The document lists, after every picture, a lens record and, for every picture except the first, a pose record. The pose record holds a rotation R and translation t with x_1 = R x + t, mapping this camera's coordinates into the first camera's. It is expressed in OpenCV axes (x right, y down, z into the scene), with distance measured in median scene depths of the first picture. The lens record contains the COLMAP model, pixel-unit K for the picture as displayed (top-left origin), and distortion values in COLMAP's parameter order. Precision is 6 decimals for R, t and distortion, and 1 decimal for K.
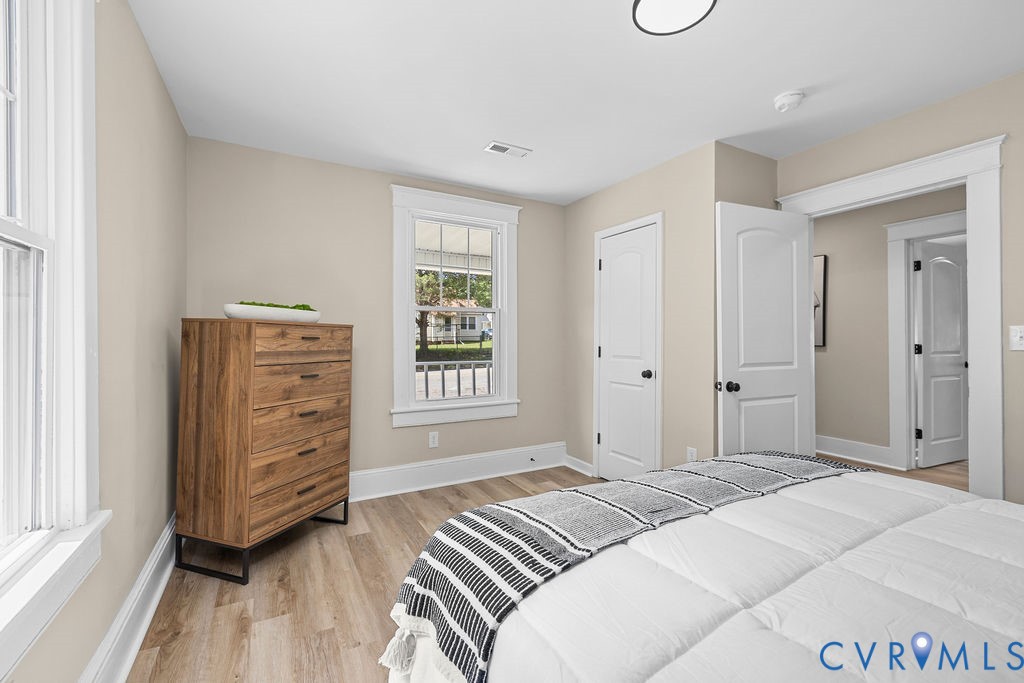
lens RADIAL K [[435.1, 0, 519.4], [0, 435.1, 338.2], [0, 0, 1]] dist [-0.001273, -0.000226]
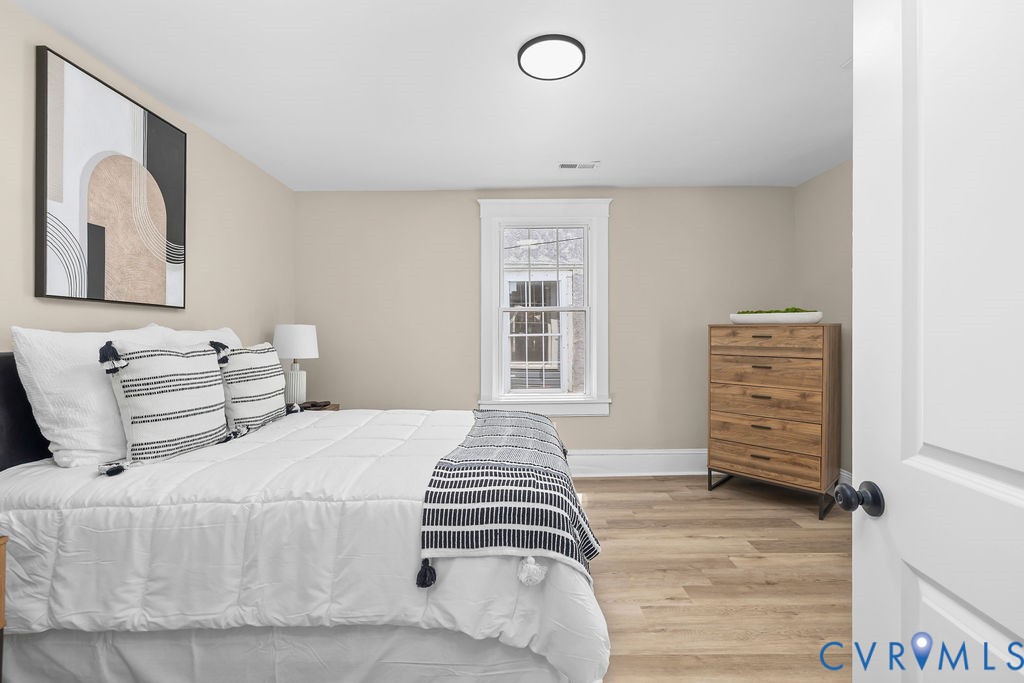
lens RADIAL K [[435.1, 0, 513.8], [0, 435.1, 338.1], [0, 0, 1]] dist [-0.001273, -0.000226]
pose [[-0.504175, 0.000116, -0.863601, 0.970853], [-0.002313, 0.999996, 0.001485, 0.003849], [0.863598, 0.002746, -0.504173, 1.032099]]
